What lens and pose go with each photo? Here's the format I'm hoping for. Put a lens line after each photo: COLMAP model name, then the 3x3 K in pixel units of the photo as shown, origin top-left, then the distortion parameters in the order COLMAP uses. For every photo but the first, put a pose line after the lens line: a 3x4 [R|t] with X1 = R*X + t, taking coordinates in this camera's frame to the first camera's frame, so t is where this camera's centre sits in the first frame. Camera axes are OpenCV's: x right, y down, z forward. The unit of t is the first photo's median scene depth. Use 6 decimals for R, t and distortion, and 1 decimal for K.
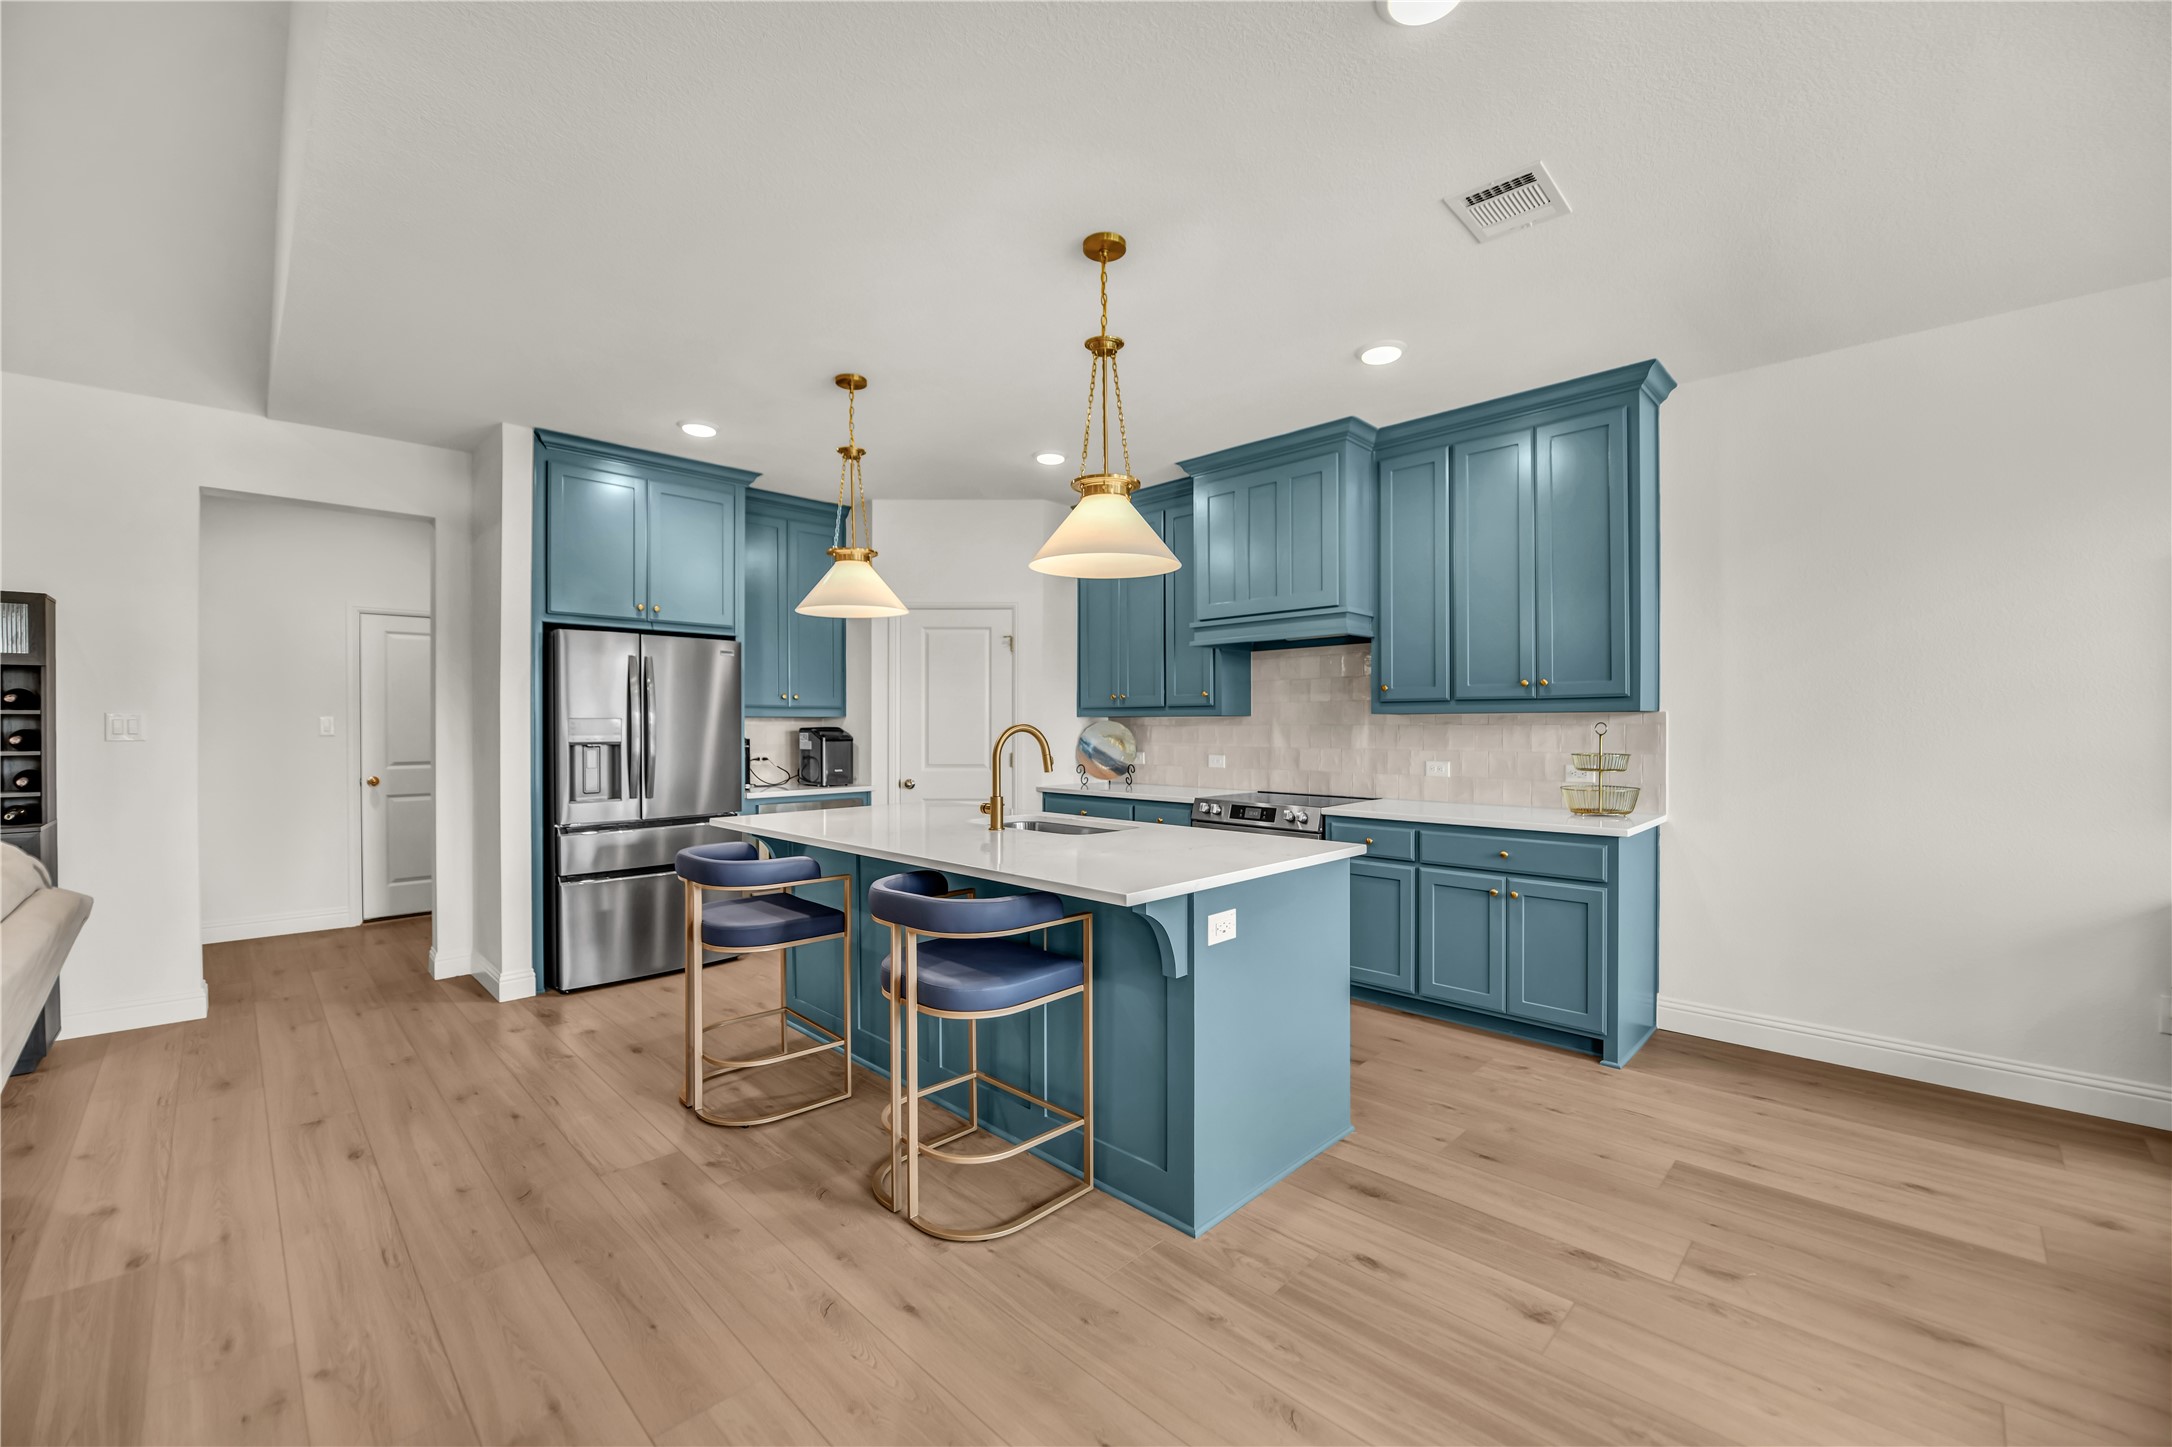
lens RADIAL K [[893.5, 0, 1102.8], [0, 893.5, 731.0], [0, 0, 1]] dist [-0.016636, -0.001950]
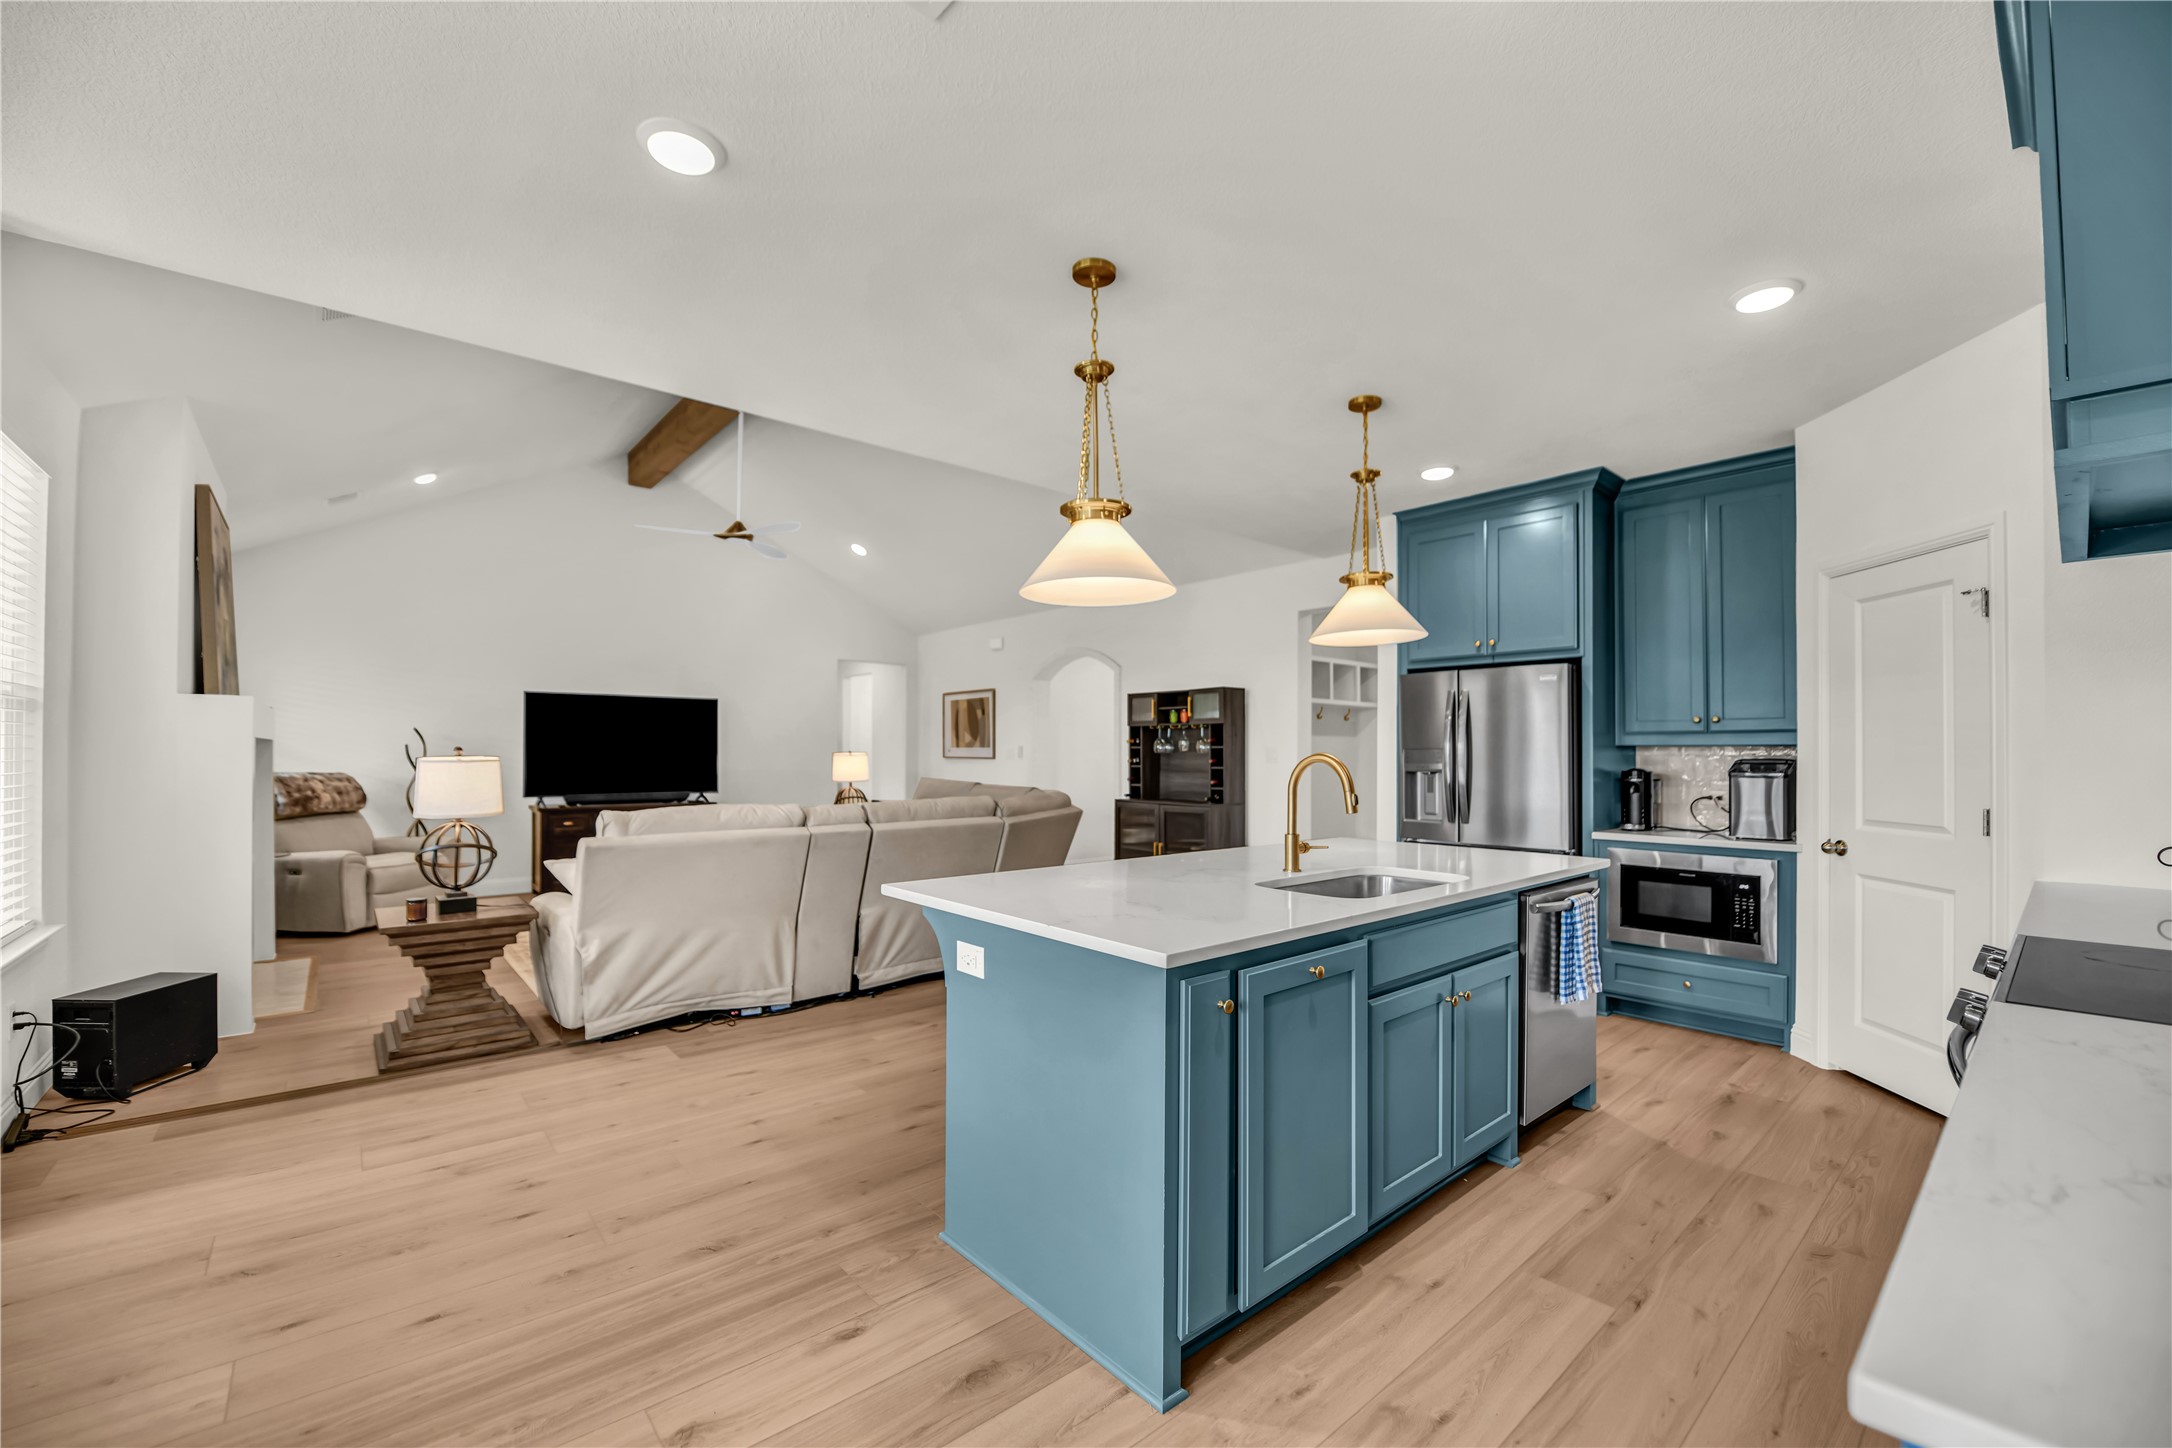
lens RADIAL K [[893.5, 0, 1078.9], [0, 893.5, 743.1], [0, 0, 1]] dist [-0.016636, -0.001950]
pose [[-0.112604, -0.011571, -0.993573, 0.611286], [-0.011056, 0.999885, -0.010391, -0.004637], [0.993578, 0.009815, -0.112719, 0.683739]]
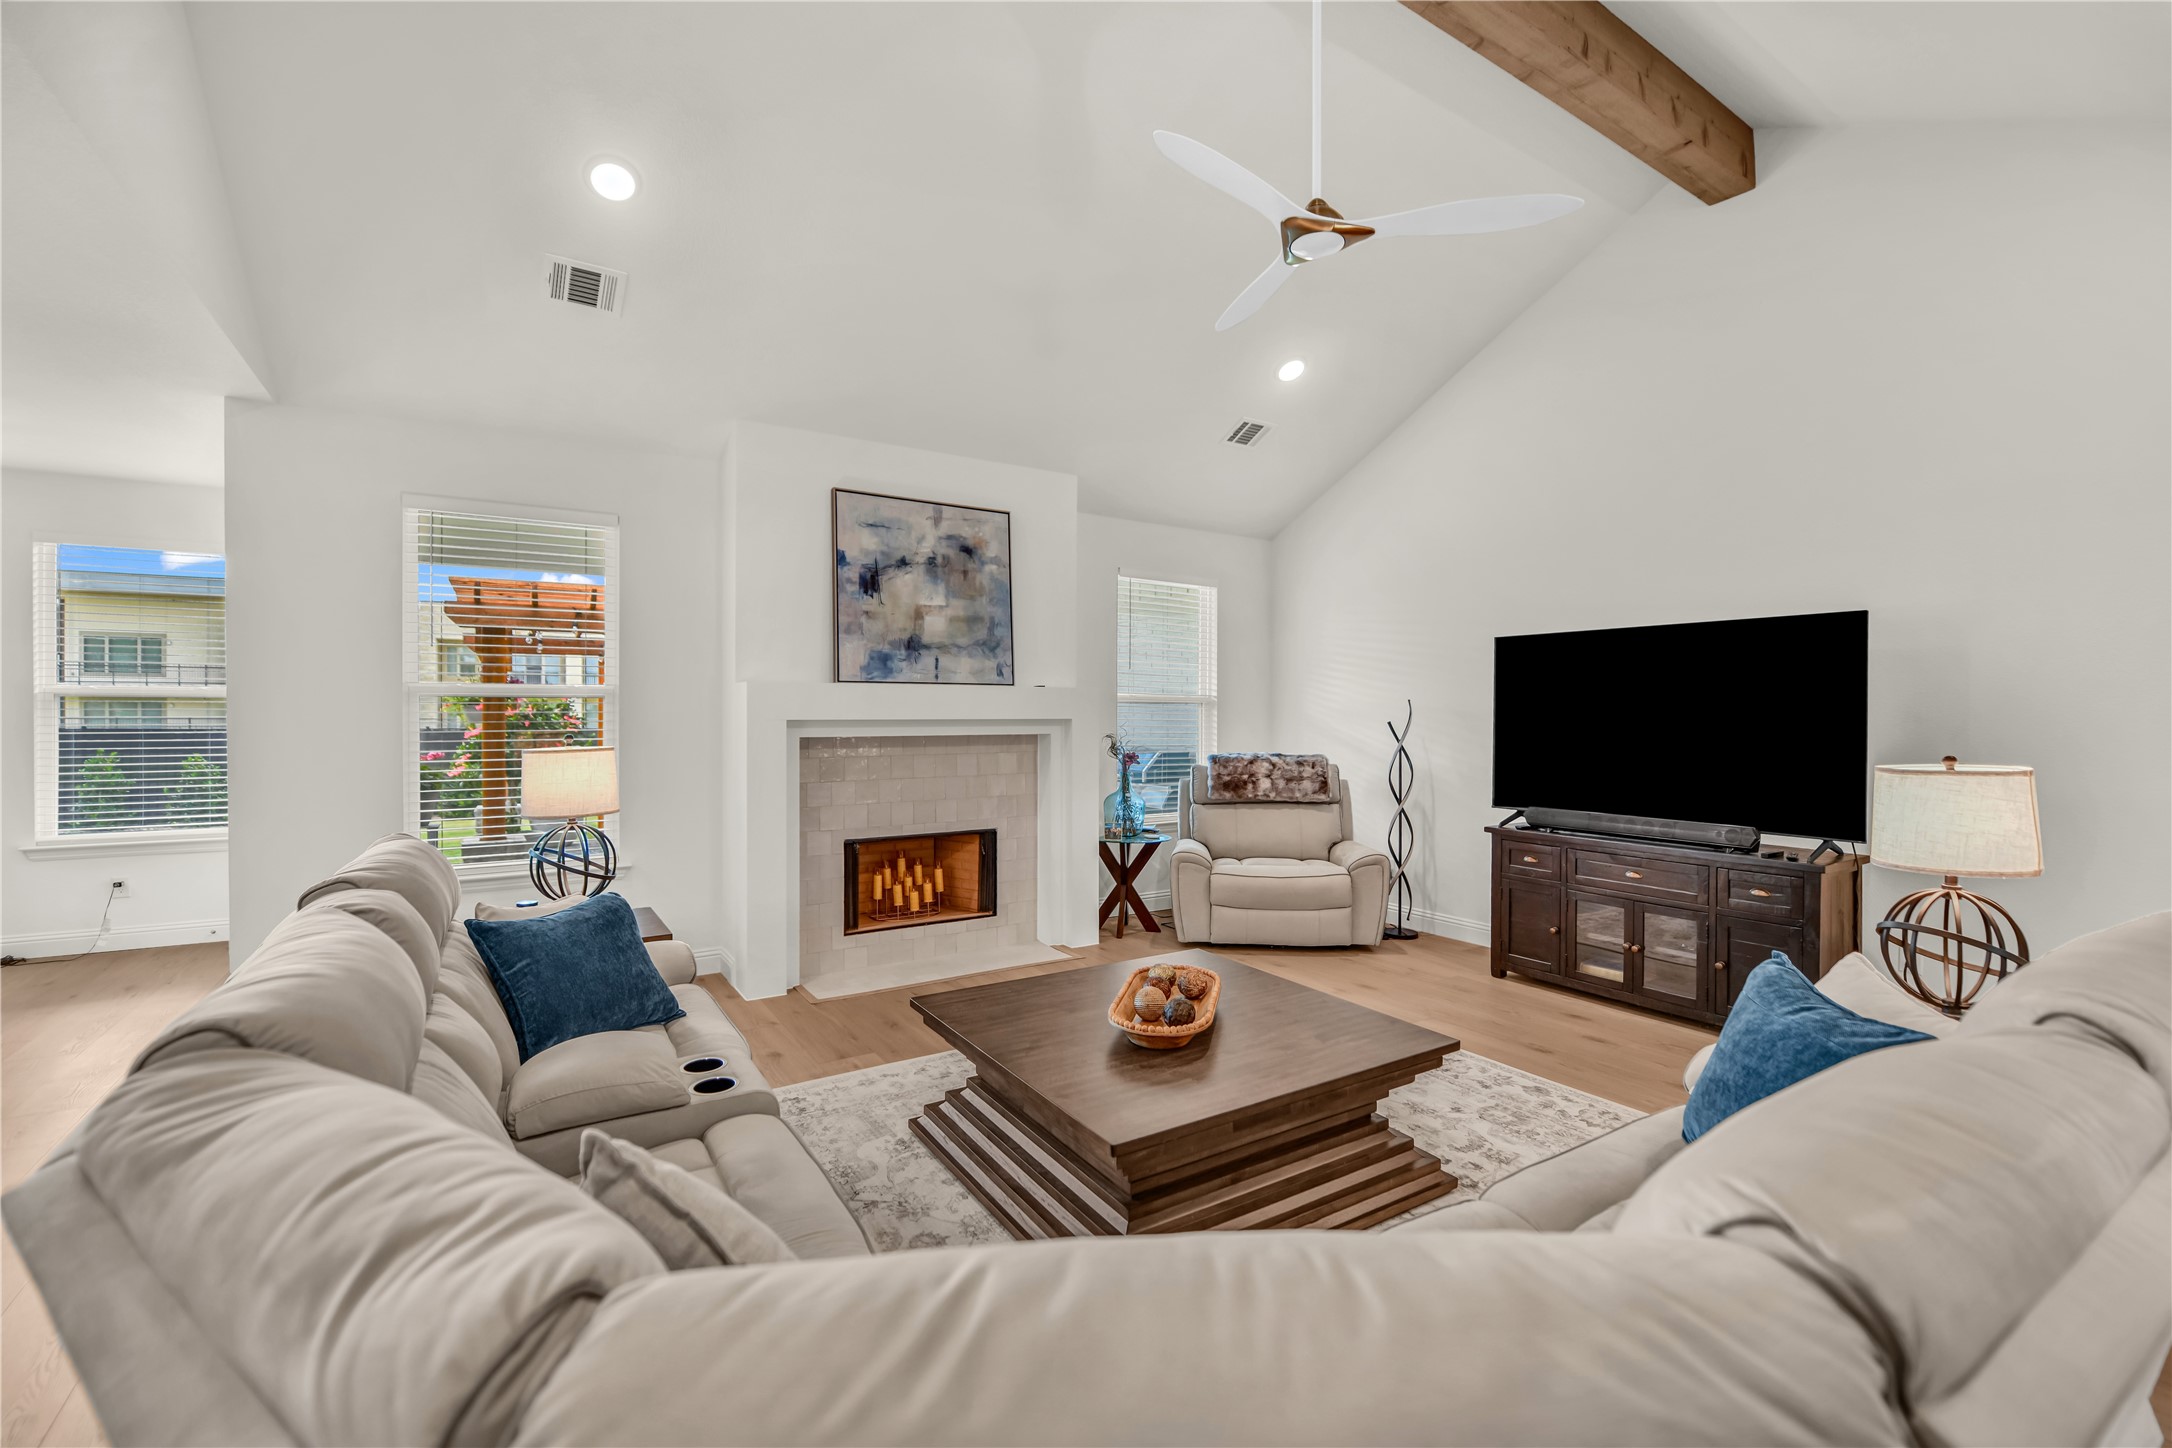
lens RADIAL K [[893.5, 0, 1076.5], [0, 893.5, 735.1], [0, 0, 1]] dist [-0.016636, -0.001950]
pose [[-0.973945, -0.009690, 0.226579, -0.814862], [-0.002511, 0.999486, 0.031948, -0.027817], [-0.226772, 0.030547, -0.973469, 0.590235]]
